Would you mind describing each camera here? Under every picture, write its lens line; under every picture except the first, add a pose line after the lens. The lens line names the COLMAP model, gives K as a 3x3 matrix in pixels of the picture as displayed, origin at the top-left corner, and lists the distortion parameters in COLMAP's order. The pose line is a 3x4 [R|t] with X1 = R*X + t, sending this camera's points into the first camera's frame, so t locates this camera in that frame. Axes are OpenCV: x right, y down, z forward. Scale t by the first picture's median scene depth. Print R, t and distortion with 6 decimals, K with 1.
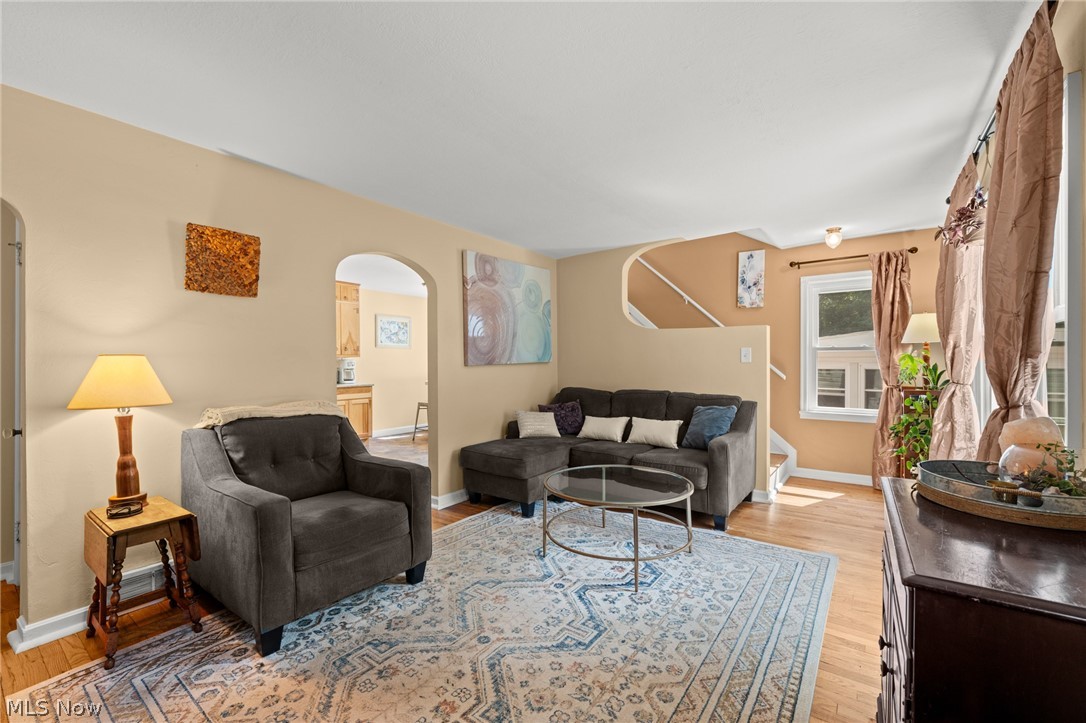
lens RADIAL K [[450.0, 0, 539.9], [0, 450.0, 365.0], [0, 0, 1]] dist [0.000971, 0.000089]
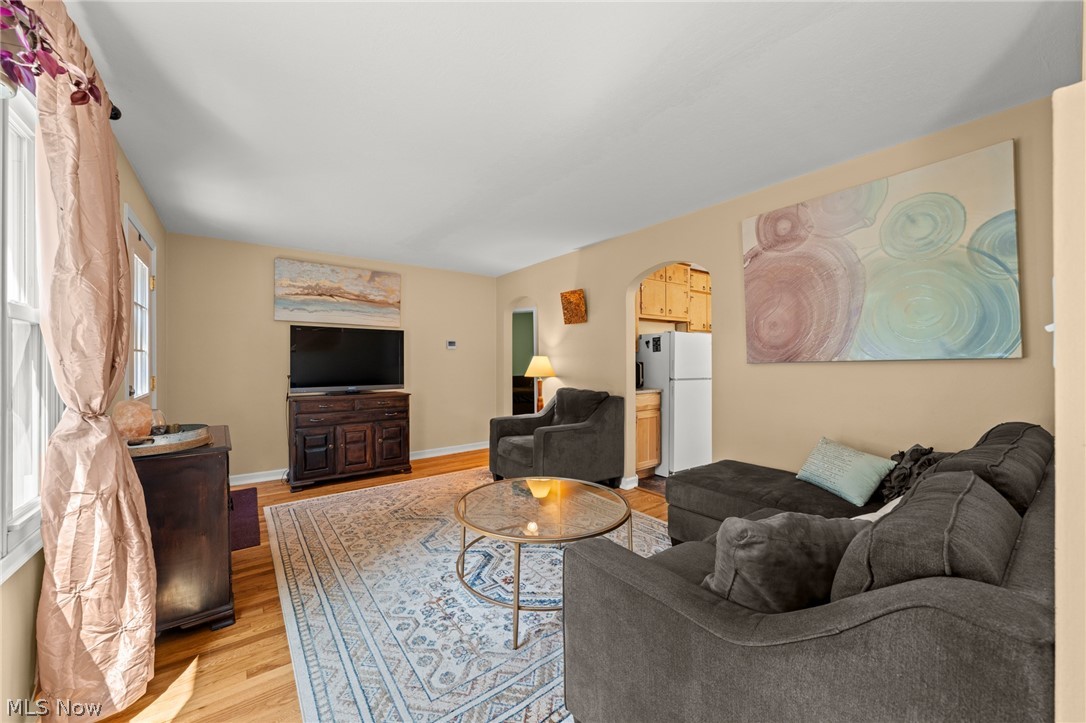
lens RADIAL K [[396.6, 0, 537.0], [0, 396.6, 356.9], [0, 0, 1]] dist [0.002143, -0.000026]
pose [[-0.279150, 0.001666, -0.960246, 1.089820], [0.001055, 0.999998, 0.001428, -0.018335], [0.960247, -0.000615, -0.279152, 1.466000]]
